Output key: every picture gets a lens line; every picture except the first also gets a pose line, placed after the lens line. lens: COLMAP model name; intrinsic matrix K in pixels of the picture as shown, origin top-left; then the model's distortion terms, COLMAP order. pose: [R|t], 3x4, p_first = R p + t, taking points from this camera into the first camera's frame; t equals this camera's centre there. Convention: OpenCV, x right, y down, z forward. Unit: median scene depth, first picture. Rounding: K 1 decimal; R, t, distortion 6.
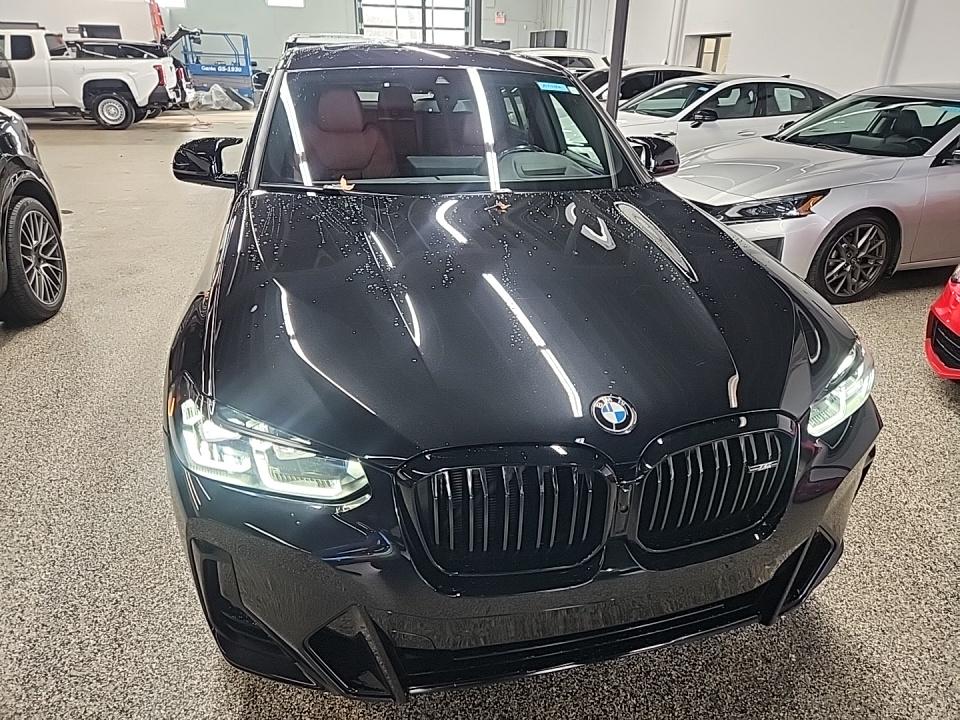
lens RADIAL K [[641.9, 0, 480.7], [0, 641.9, 360.2], [0, 0, 1]] dist [0.021997, -0.012233]
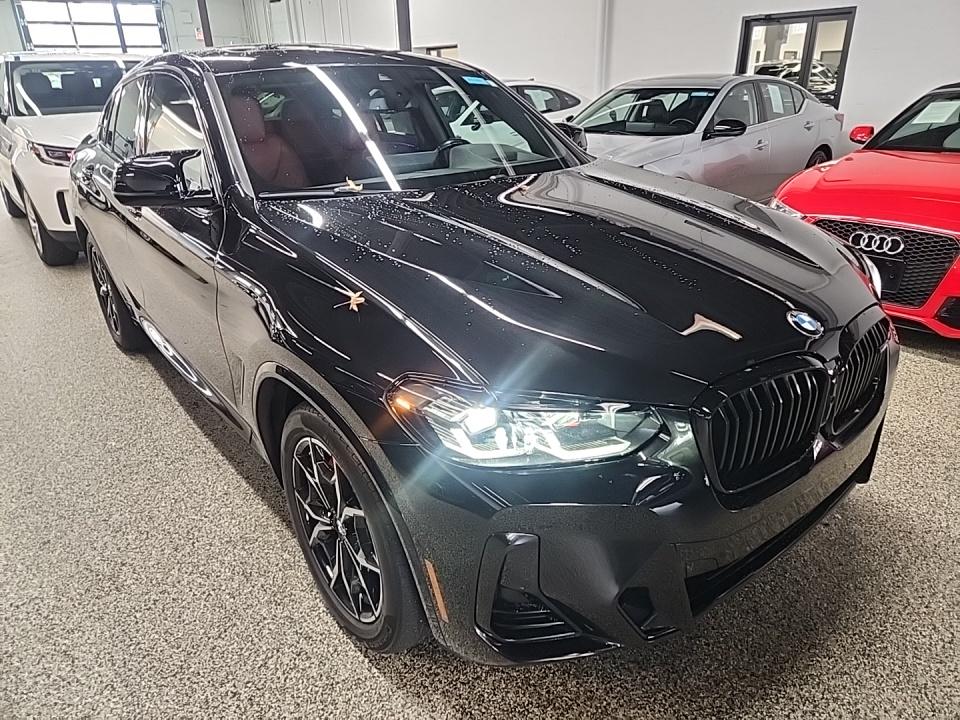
lens RADIAL K [[641.9, 0, 489.7], [0, 641.9, 366.0], [0, 0, 1]] dist [0.021997, -0.012233]
pose [[0.907223, -0.205859, 0.366835, -0.292214], [0.211186, 0.977099, 0.026039, 0.002560], [-0.363794, 0.053848, 0.929922, 0.042652]]
